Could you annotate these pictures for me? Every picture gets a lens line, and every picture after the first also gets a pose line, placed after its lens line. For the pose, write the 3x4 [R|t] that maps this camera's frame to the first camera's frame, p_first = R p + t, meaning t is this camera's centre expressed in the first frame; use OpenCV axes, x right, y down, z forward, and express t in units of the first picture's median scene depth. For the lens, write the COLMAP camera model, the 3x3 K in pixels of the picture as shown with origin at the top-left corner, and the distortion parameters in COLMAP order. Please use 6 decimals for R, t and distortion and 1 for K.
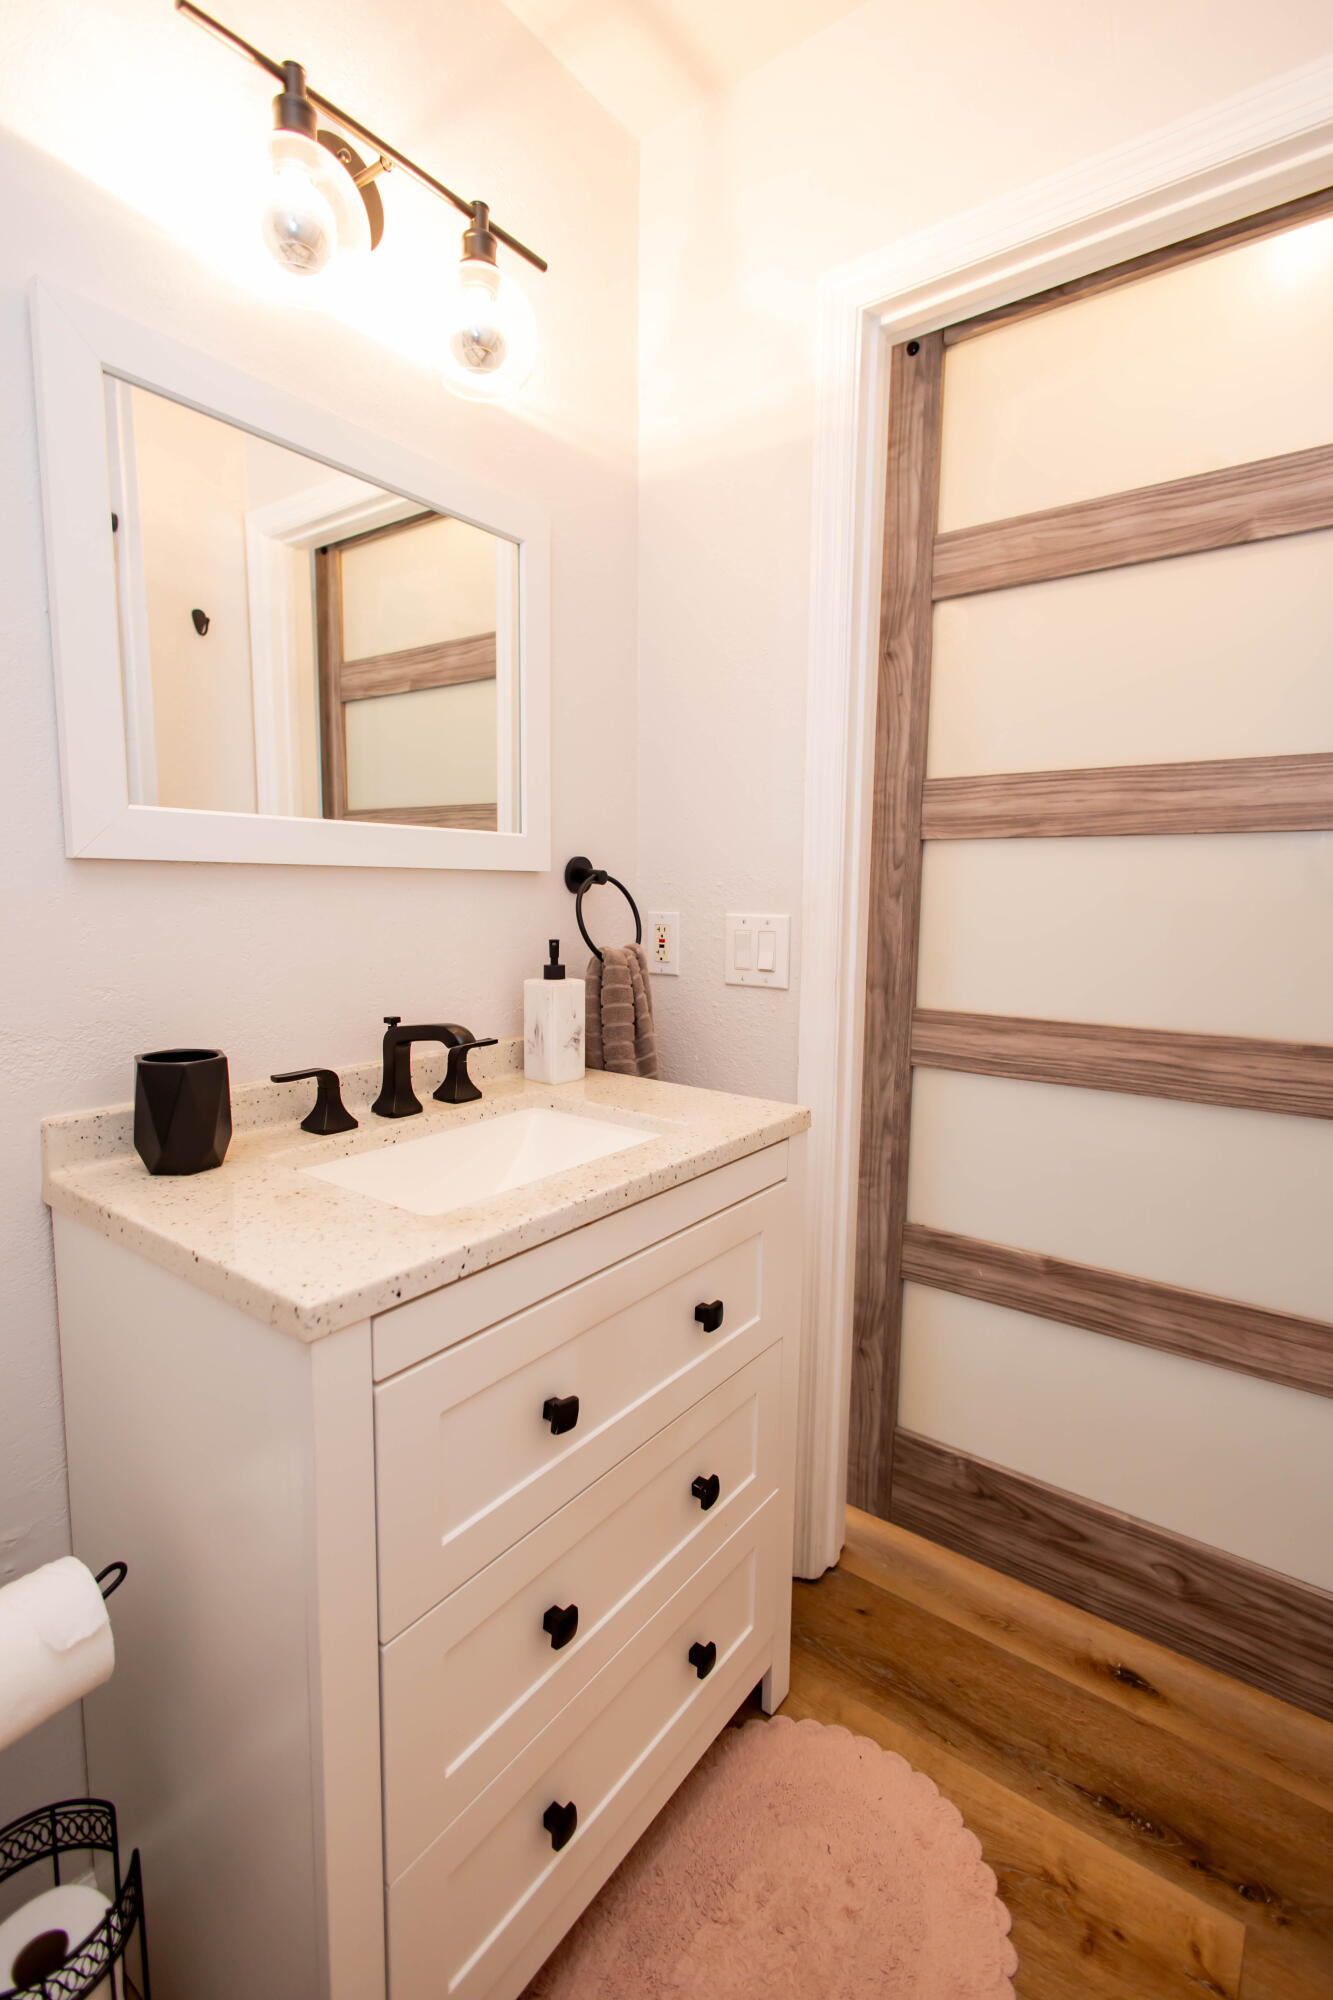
lens RADIAL K [[948.8, 0, 670.1], [0, 948.8, 1000.4], [0, 0, 1]] dist [0.013247, -0.002619]
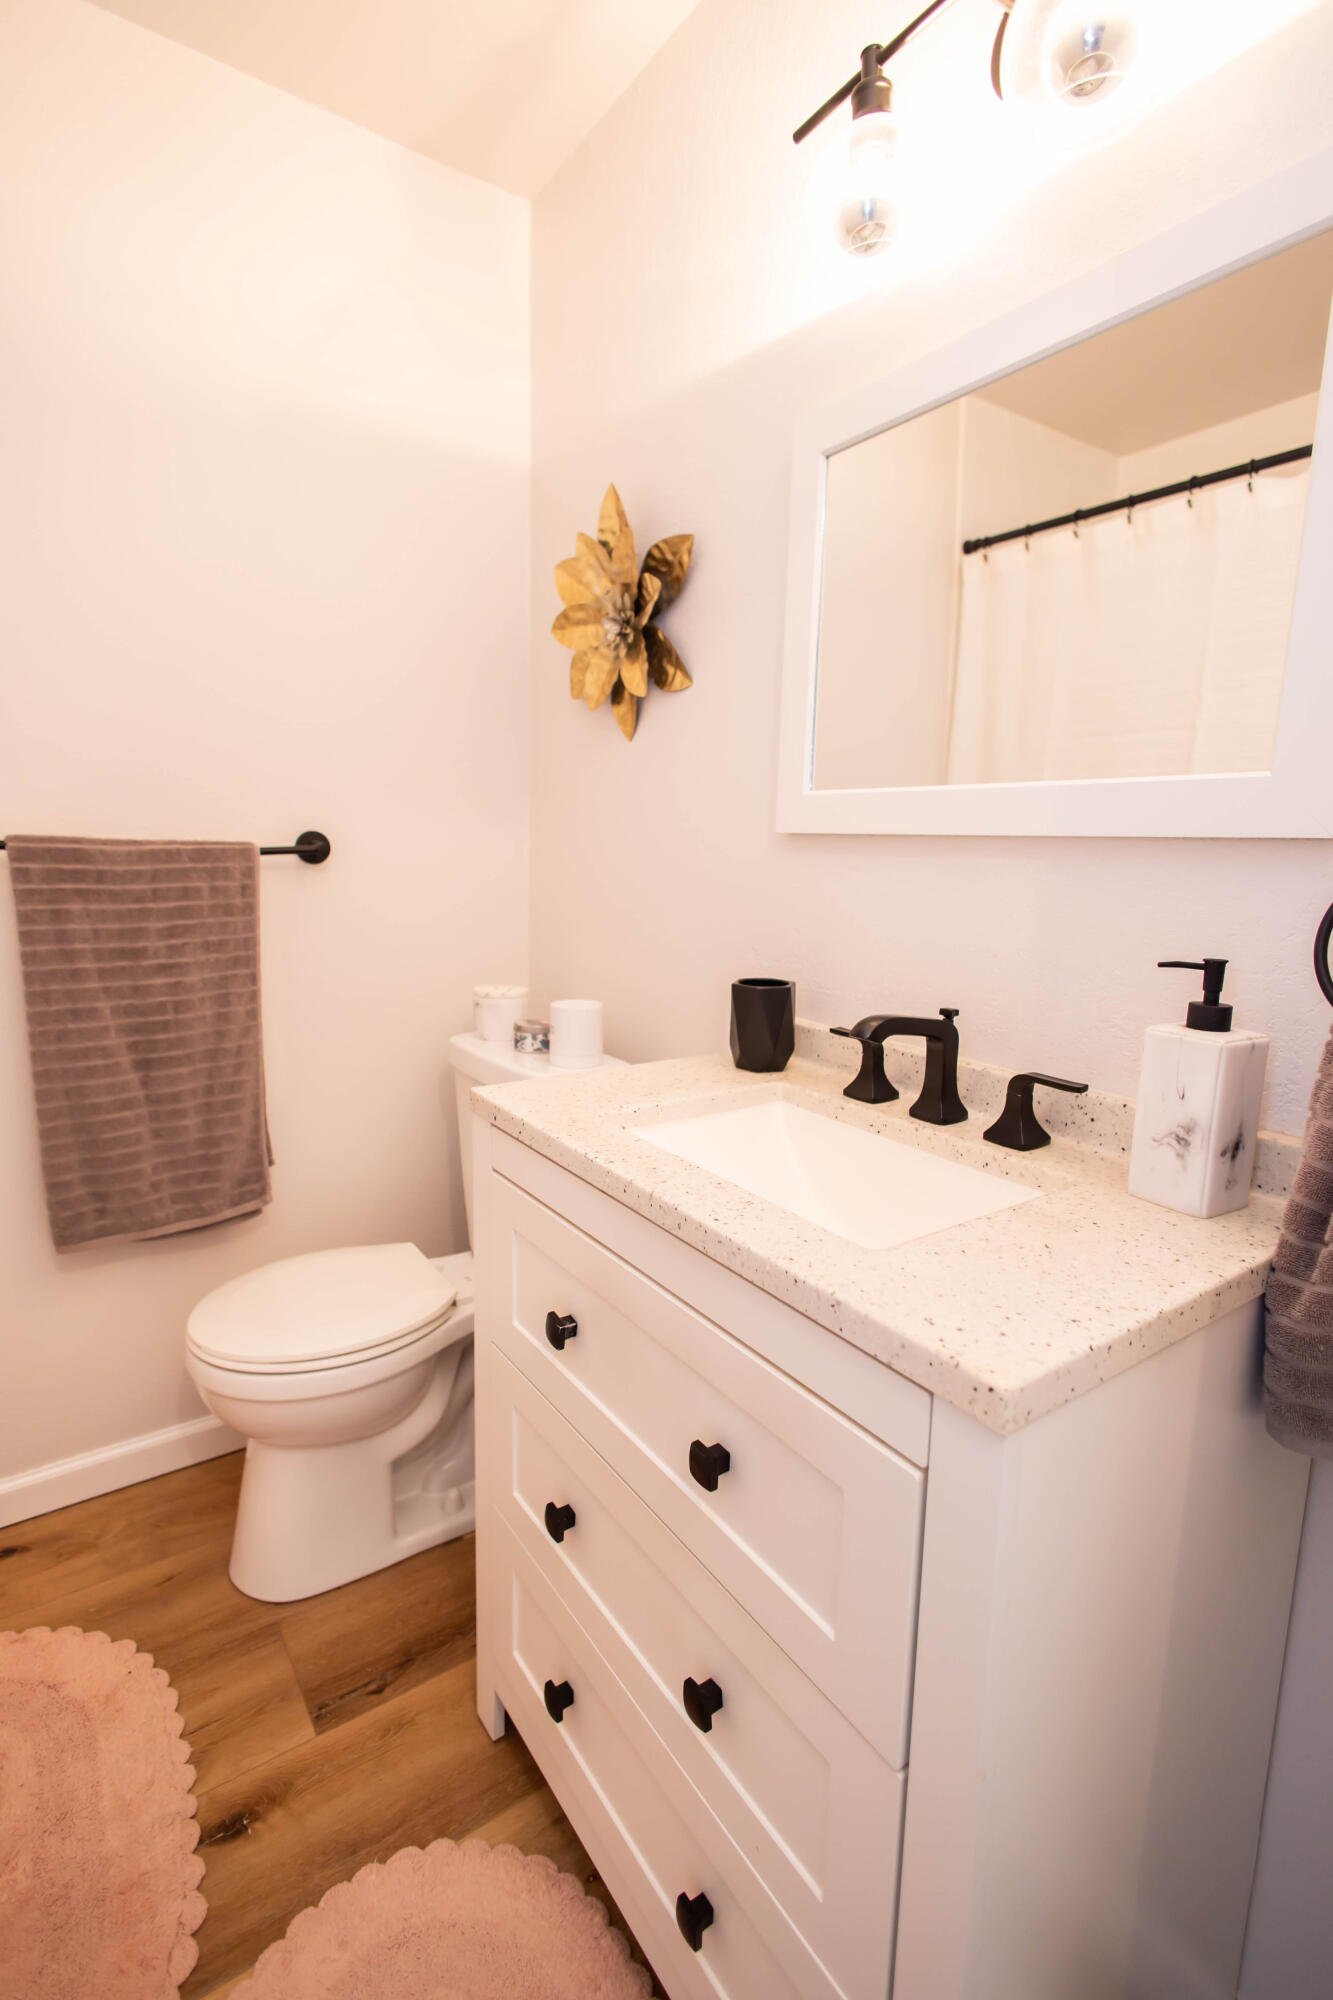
lens RADIAL K [[948.8, 0, 663.3], [0, 948.8, 988.8], [0, 0, 1]] dist [0.013247, -0.002619]
pose [[-0.328690, 0.131060, -0.935300, 0.649492], [-0.145939, 0.971382, 0.187403, -0.133063], [0.933094, 0.198094, -0.300157, 1.084843]]
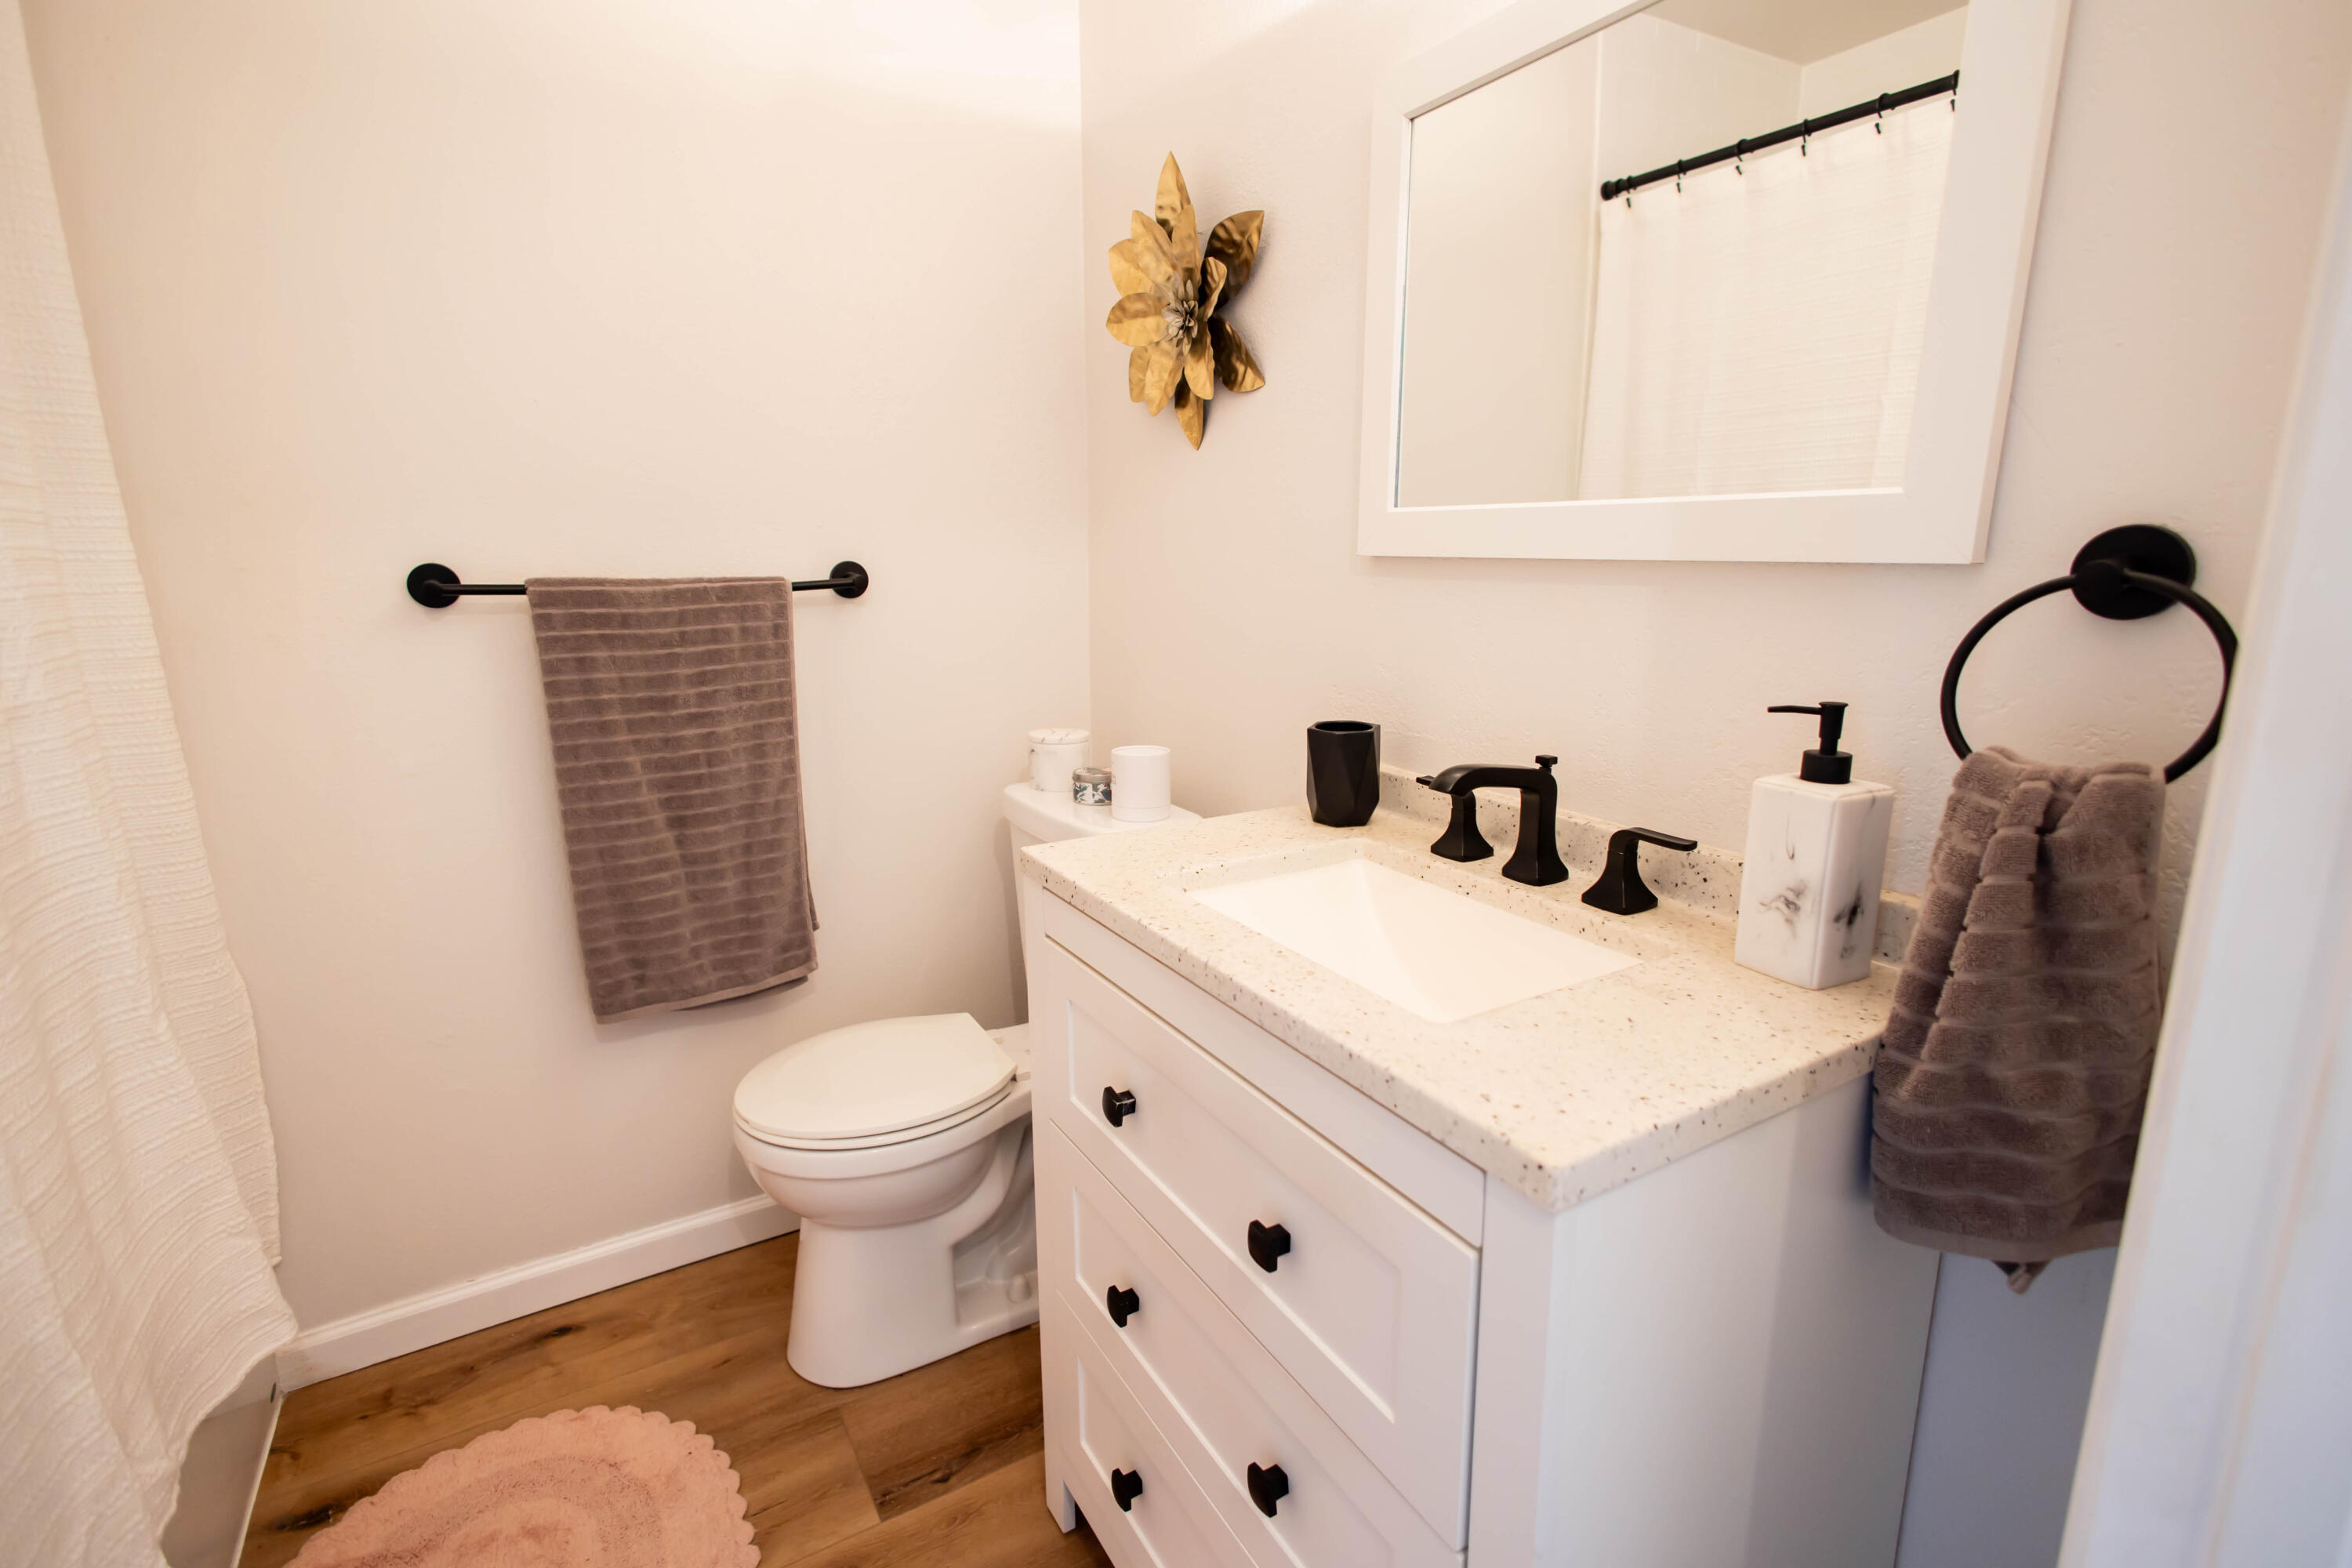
lens RADIAL K [[1115.8, 0, 1186.4], [0, 1115.8, 776.7], [0, 0, 1]] dist [0.013247, -0.002619]
pose [[-0.392160, 0.184500, -0.901205, 0.695478], [-0.116914, 0.961739, 0.247768, -0.168345], [0.912437, 0.202528, -0.355585, 1.134125]]
